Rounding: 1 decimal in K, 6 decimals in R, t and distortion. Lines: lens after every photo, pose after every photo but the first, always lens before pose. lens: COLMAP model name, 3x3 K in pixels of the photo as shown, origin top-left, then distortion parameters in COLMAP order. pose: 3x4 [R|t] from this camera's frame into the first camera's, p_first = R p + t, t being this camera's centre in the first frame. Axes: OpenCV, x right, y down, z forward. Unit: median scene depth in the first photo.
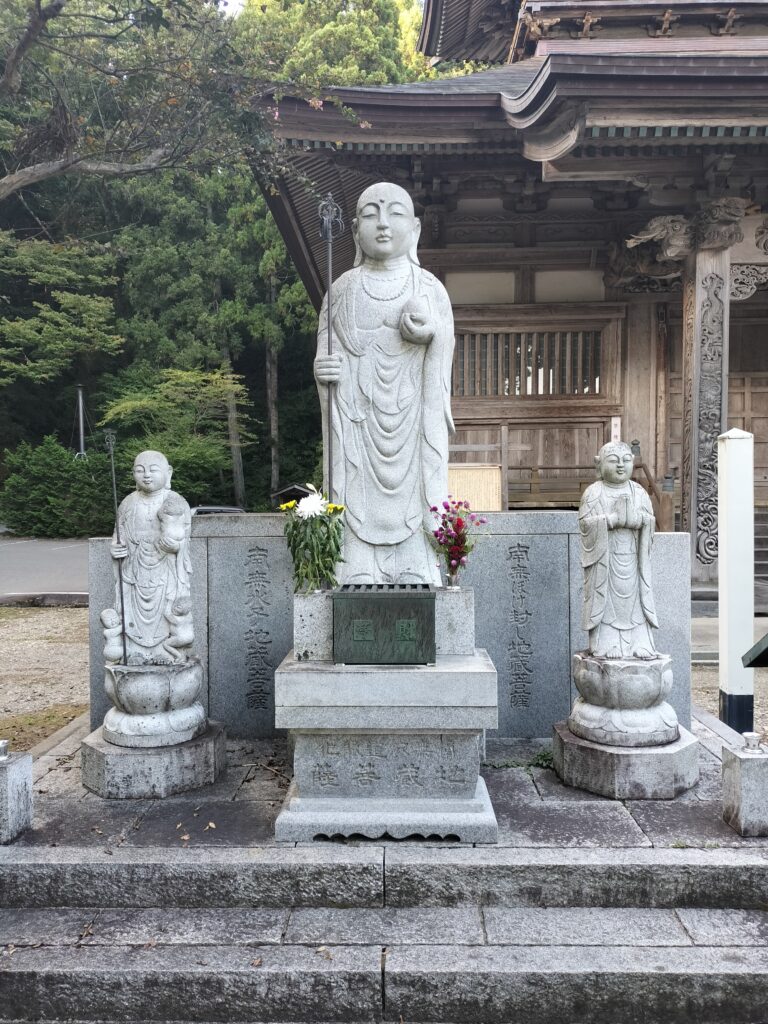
lens RADIAL K [[787.8, 0, 382.3], [0, 787.8, 513.9], [0, 0, 1]] dist [0.033487, -0.004387]
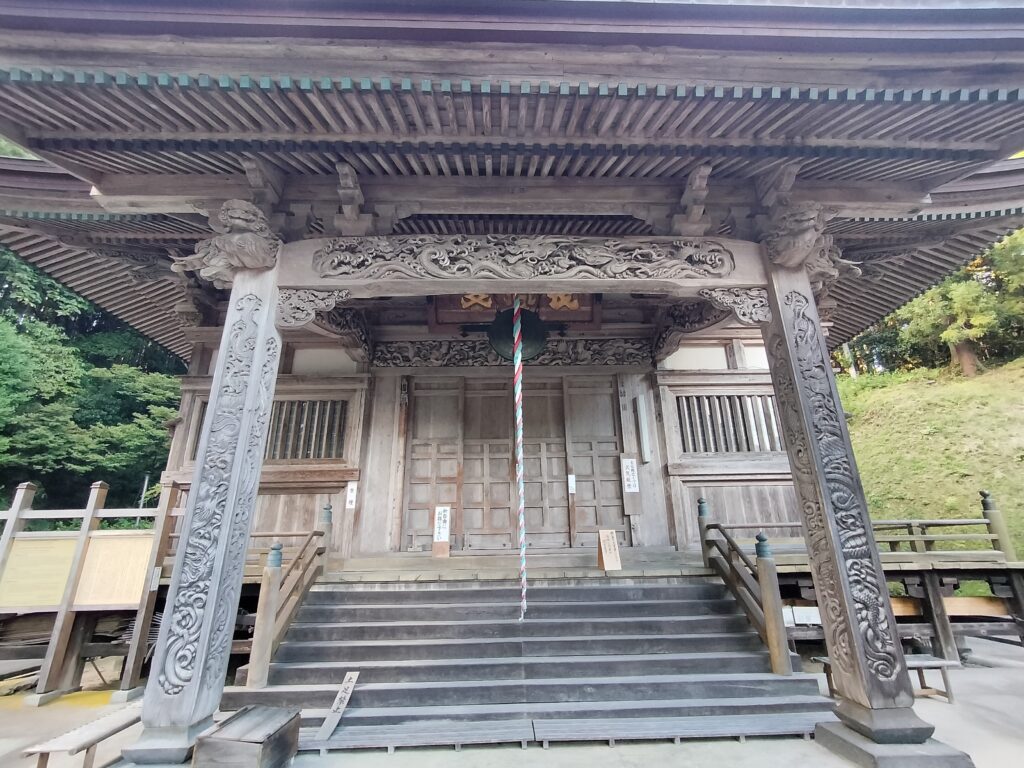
lens RADIAL K [[489.4, 0, 510.7], [0, 489.4, 384.5], [0, 0, 1]] dist [-0.015366, 0.009953]
pose [[0.998335, 0.009014, 0.056971, 0.455298], [0.011353, 0.937687, -0.347296, -0.021658], [-0.056551, 0.347365, 0.936023, 0.368733]]
